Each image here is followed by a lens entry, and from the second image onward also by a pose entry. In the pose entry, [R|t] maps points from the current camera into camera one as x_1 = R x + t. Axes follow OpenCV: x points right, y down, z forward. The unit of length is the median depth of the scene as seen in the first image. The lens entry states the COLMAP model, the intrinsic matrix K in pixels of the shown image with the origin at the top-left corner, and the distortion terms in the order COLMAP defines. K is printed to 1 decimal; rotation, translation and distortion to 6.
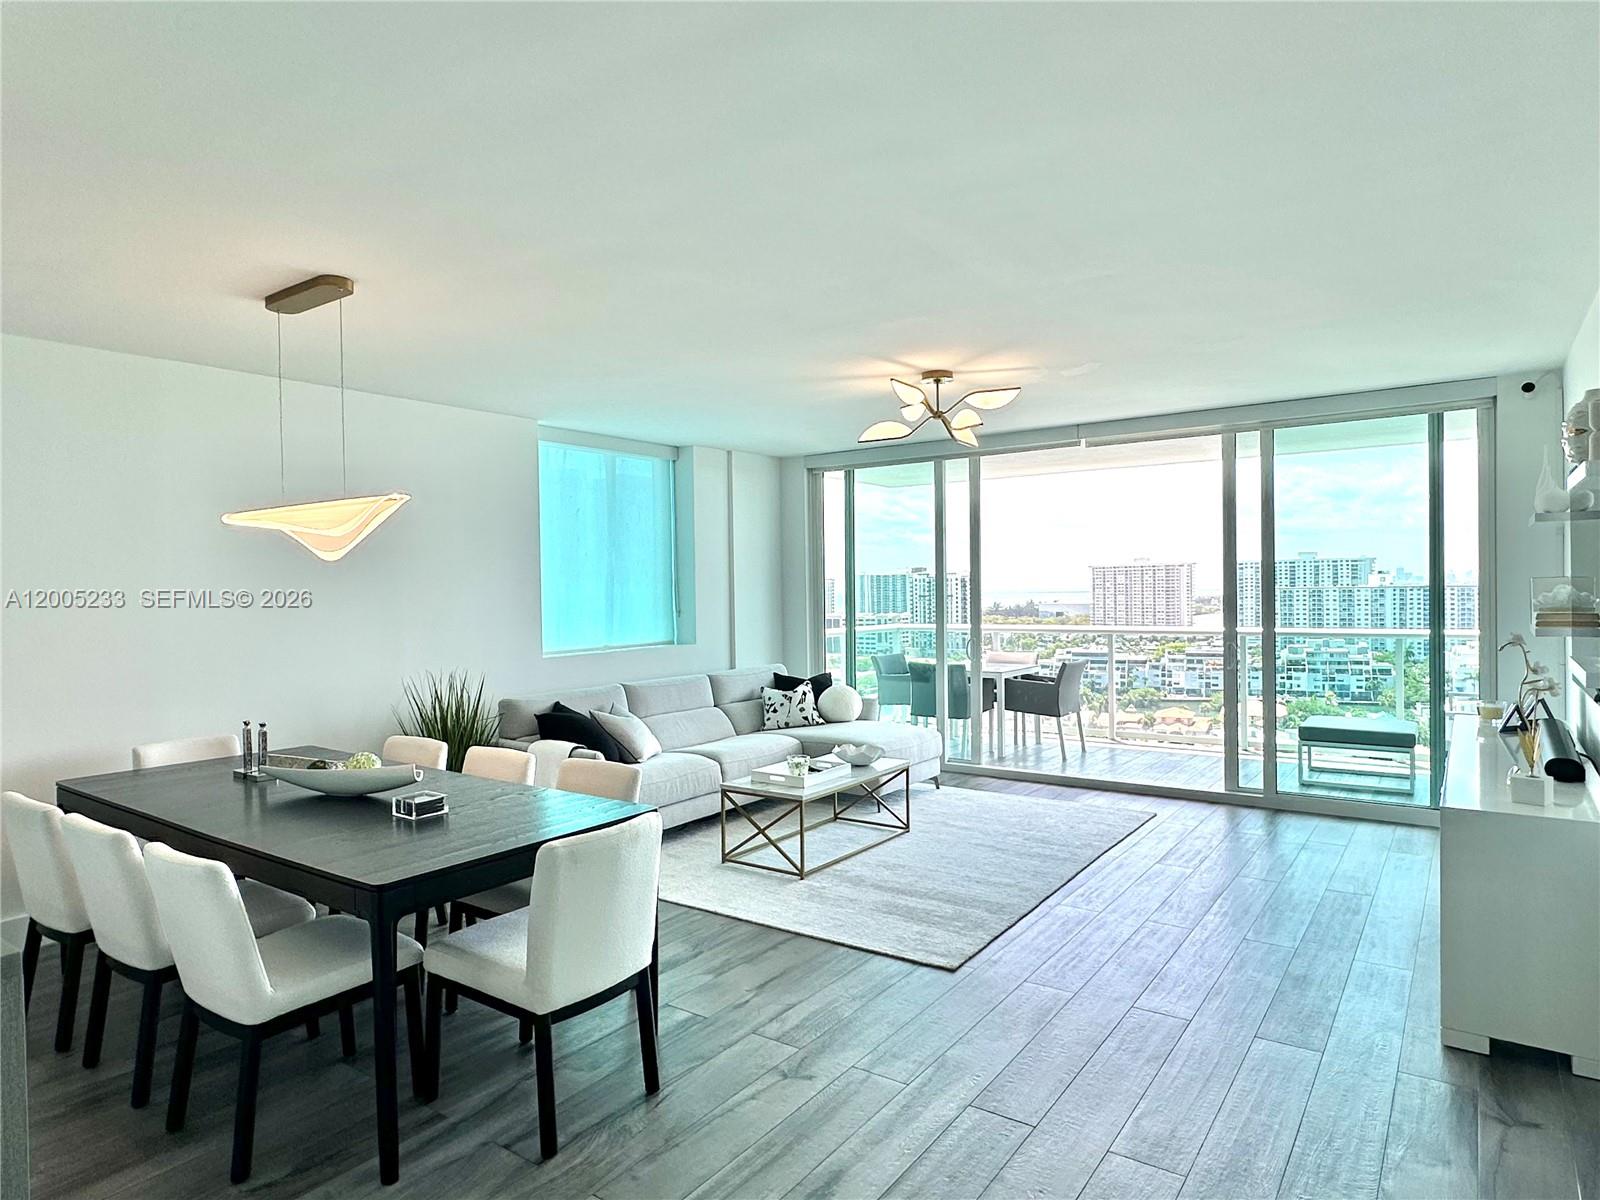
lens RADIAL K [[954.4, 0, 798.5], [0, 954.4, 600.4], [0, 0, 1]] dist [-0.005052, 0.003843]
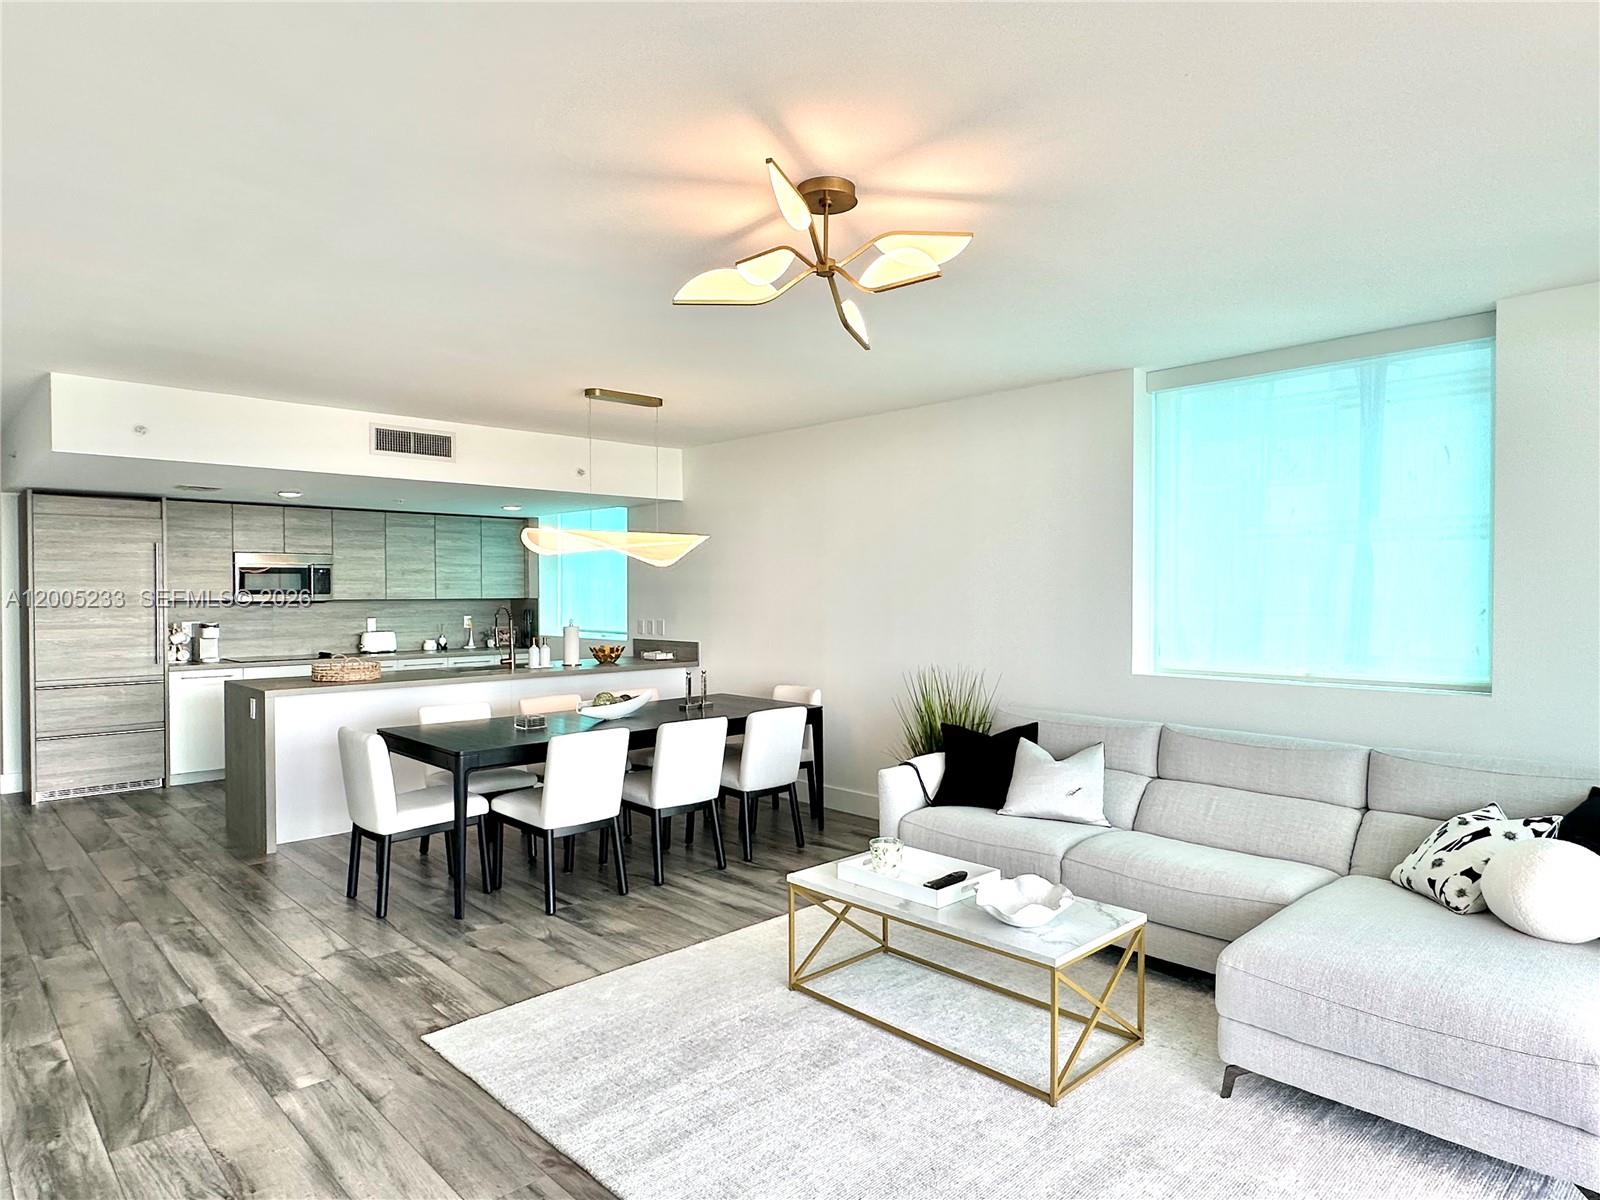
lens RADIAL K [[954.4, 0, 794.5], [0, 954.4, 606.9], [0, 0, 1]] dist [-0.005052, 0.003843]
pose [[-0.189677, 0.033132, -0.981287, 0.490059], [-0.009148, 0.999327, 0.035509, -0.017403], [0.981804, 0.015712, -0.189247, 0.785931]]
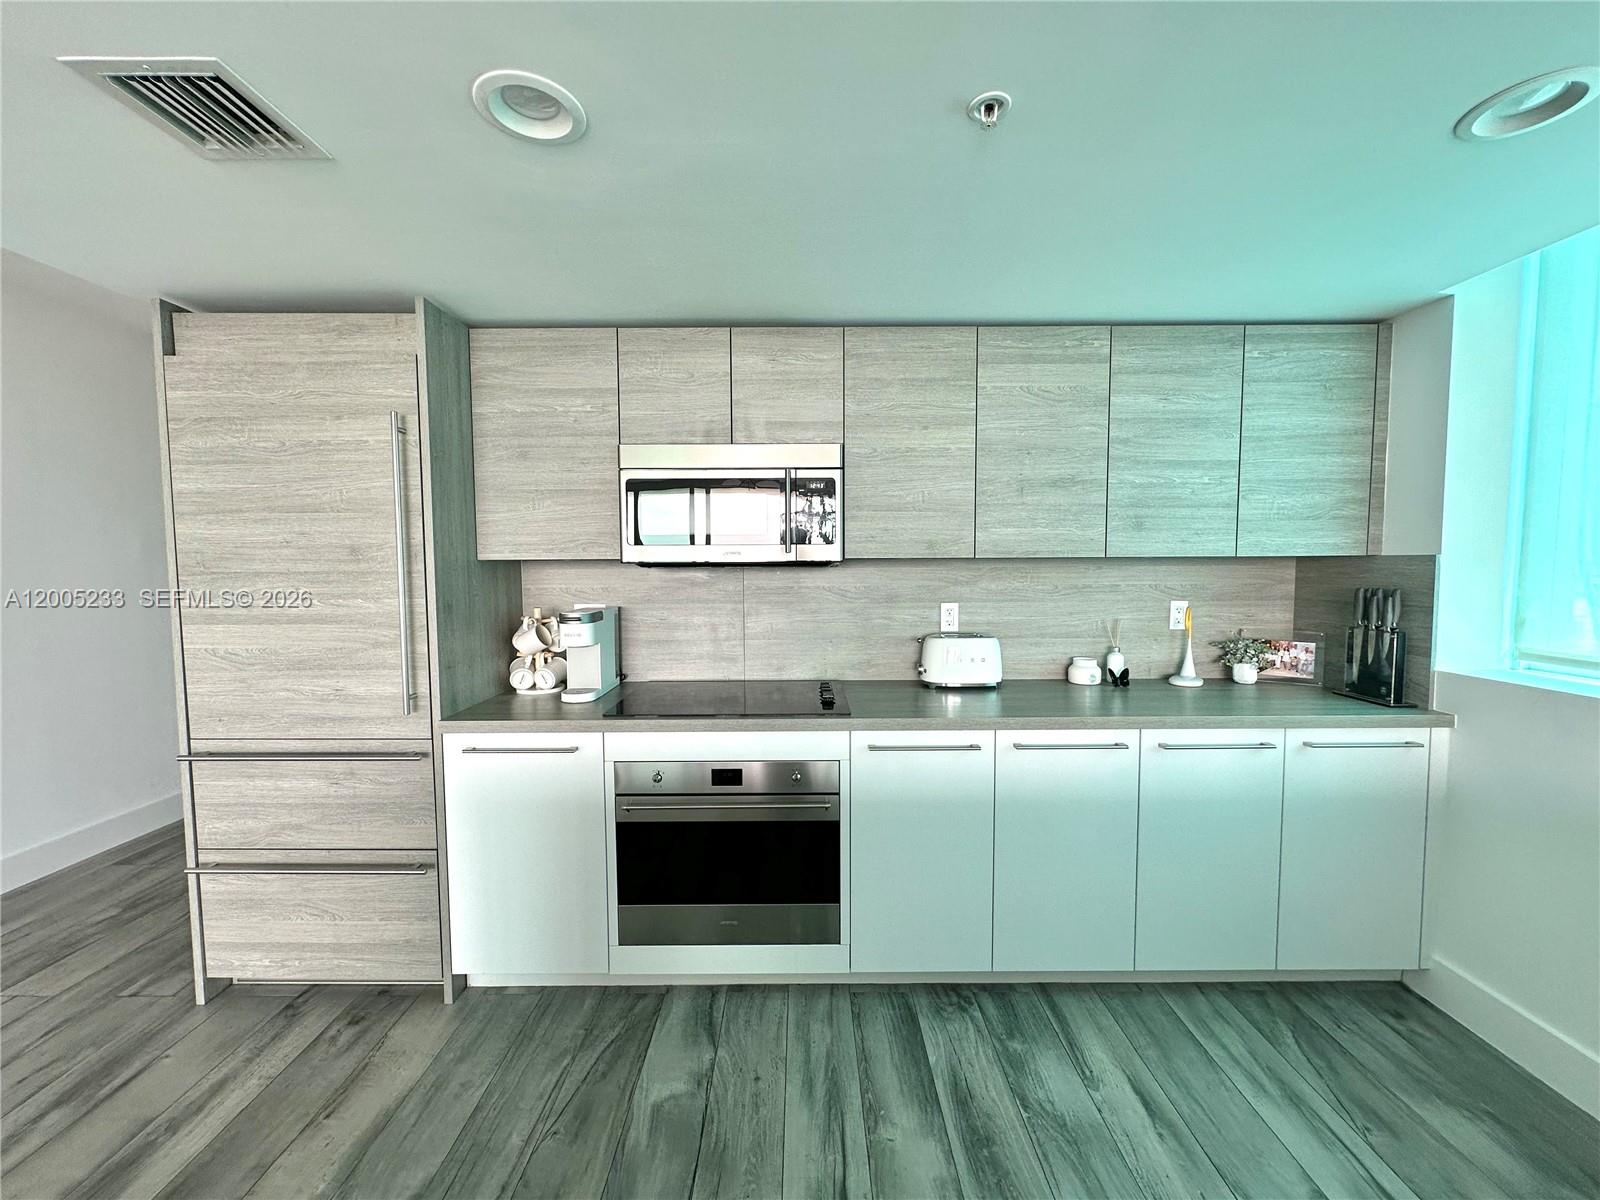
lens RADIAL K [[637.7, 0, 804.4], [0, 637.7, 600.9], [0, 0, 1]] dist [-0.001387, 0.000513]
pose [[-0.815358, 0.055543, -0.576287, -0.356473], [0.009809, 0.996570, 0.082171, 0.015325], [0.578874, 0.061346, -0.813106, 0.250917]]
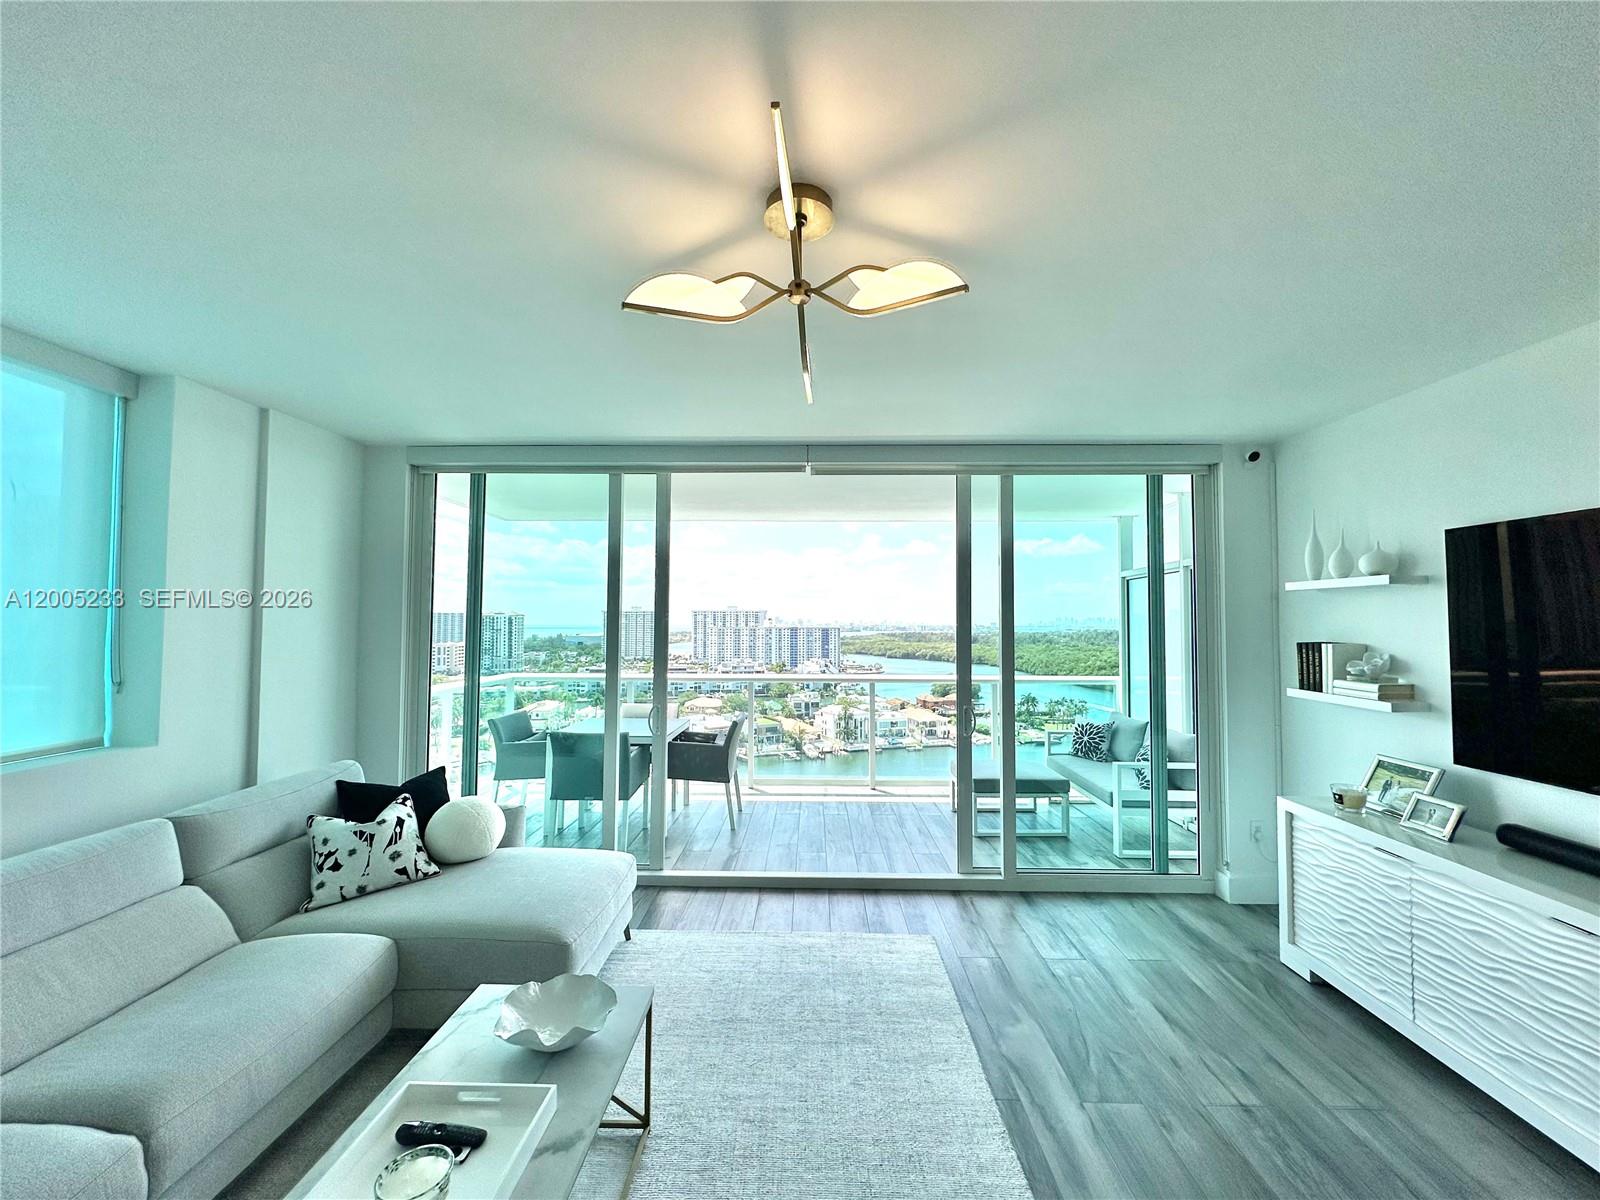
lens RADIAL K [[637.7, 0, 799.8], [0, 637.7, 600.1], [0, 0, 1]] dist [-0.001387, 0.000513]
pose [[0.825877, 0.038505, 0.562534, -0.016526], [-0.008752, 0.998421, -0.055492, -0.018977], [-0.563782, 0.040907, 0.824910, 0.541709]]
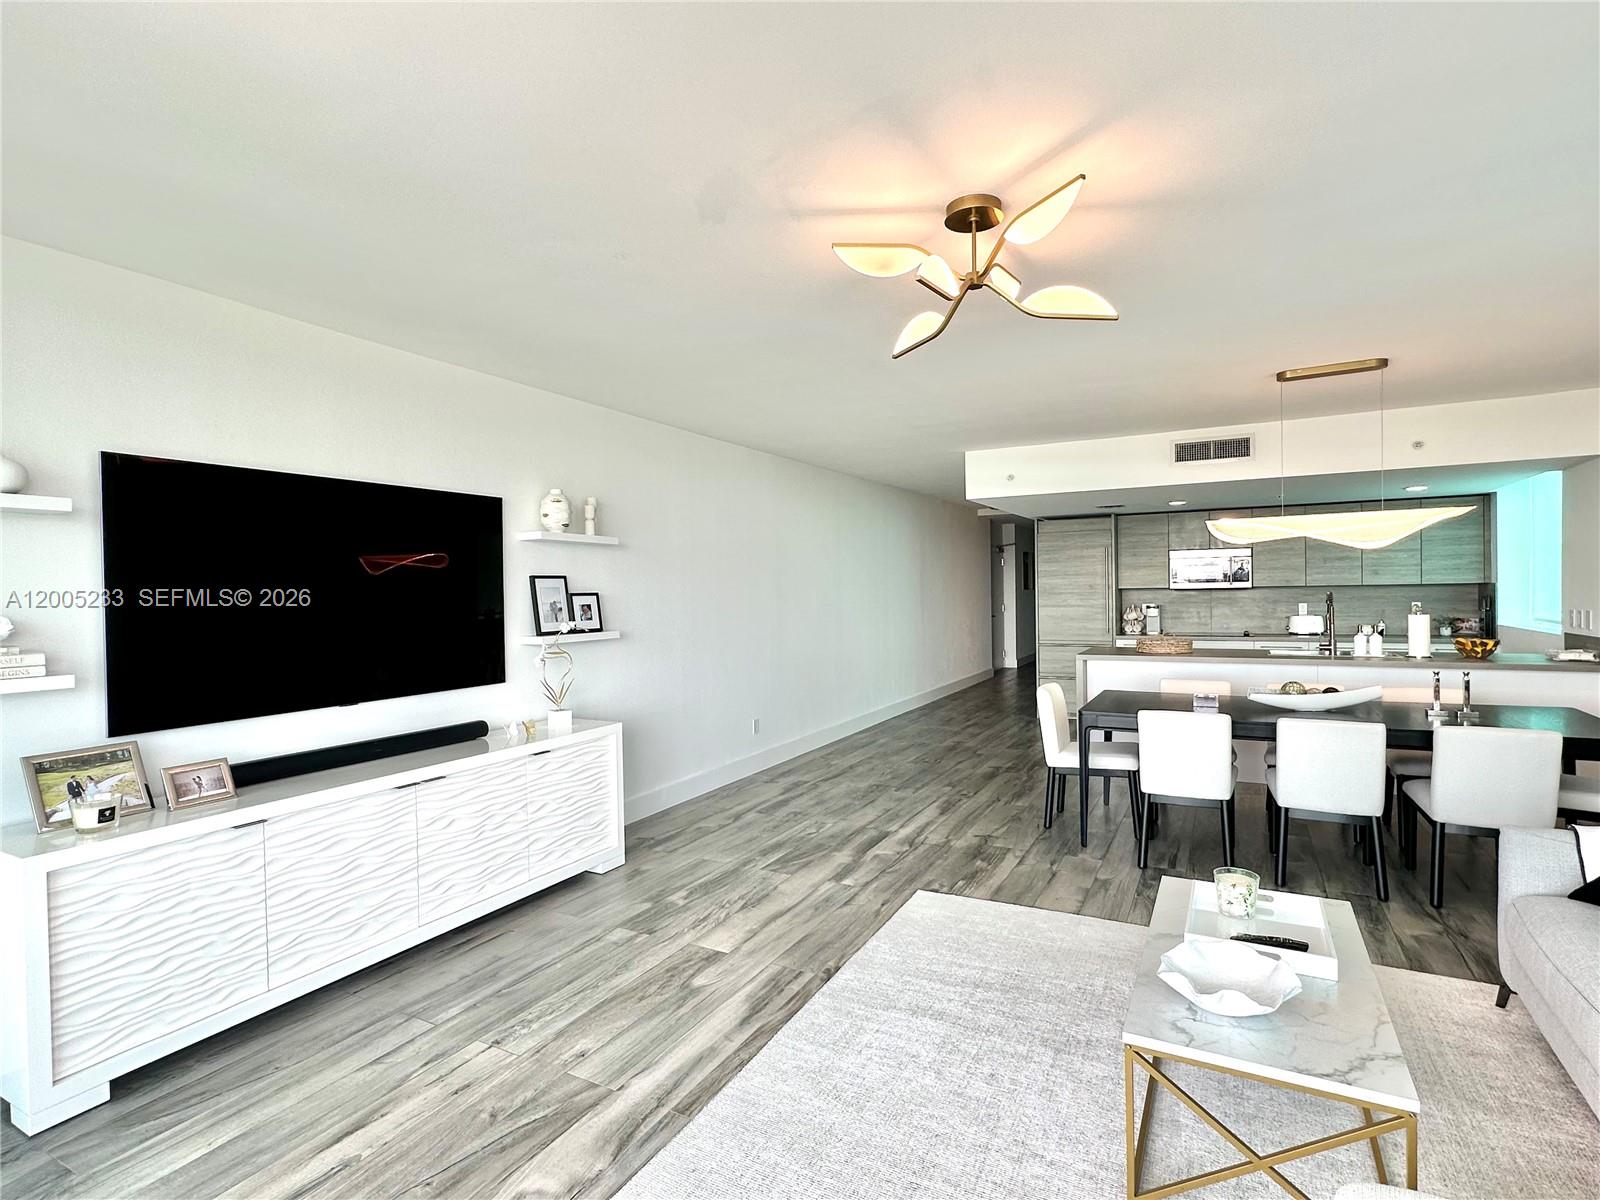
lens RADIAL K [[801.6, 0, 798.3], [0, 801.6, 598.1], [0, 0, 1]] dist [0.001151, -0.000895]
pose [[-0.992188, 0.034985, -0.119745, 0.227645], [0.031950, 0.999120, 0.027181, -0.014811], [0.120590, 0.023142, -0.992433, 1.063875]]
